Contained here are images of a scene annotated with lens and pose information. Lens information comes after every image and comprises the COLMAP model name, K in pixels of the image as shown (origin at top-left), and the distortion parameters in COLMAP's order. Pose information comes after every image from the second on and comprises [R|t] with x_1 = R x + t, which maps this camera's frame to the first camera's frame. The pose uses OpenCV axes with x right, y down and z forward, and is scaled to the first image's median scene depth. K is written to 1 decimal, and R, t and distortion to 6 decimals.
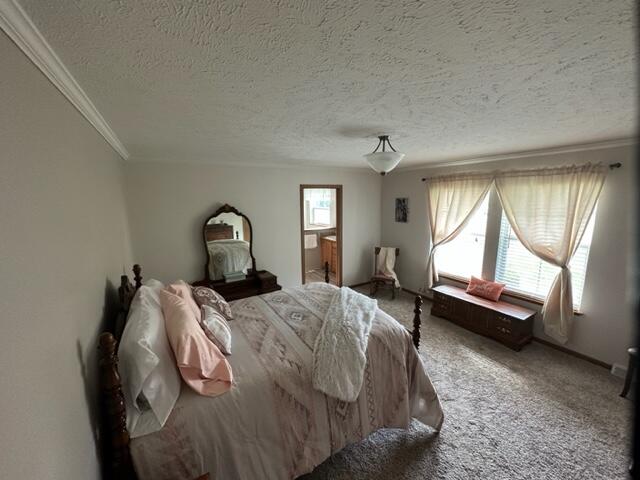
lens RADIAL K [[256.5, 0, 320.4], [0, 256.5, 240.6], [0, 0, 1]] dist [0.000841, 0.000738]
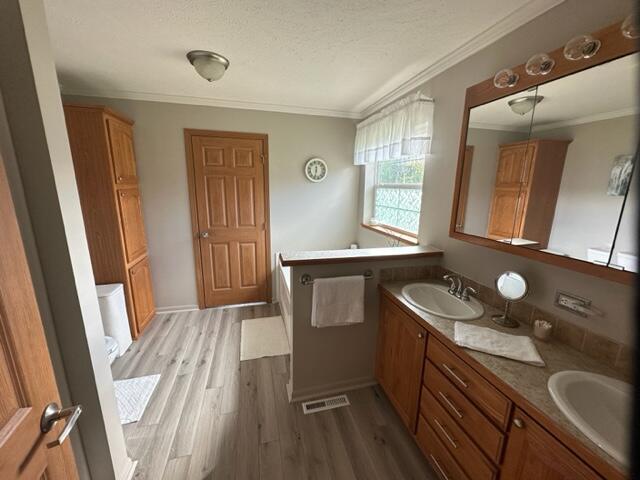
lens RADIAL K [[256.5, 0, 319.5], [0, 256.5, 240.1], [0, 0, 1]] dist [0.000841, 0.000738]
pose [[0.958360, 0.077726, -0.274781, 0.011382], [-0.067304, 0.996617, 0.047169, -0.071104], [0.277517, -0.026712, 0.960349, 0.730782]]
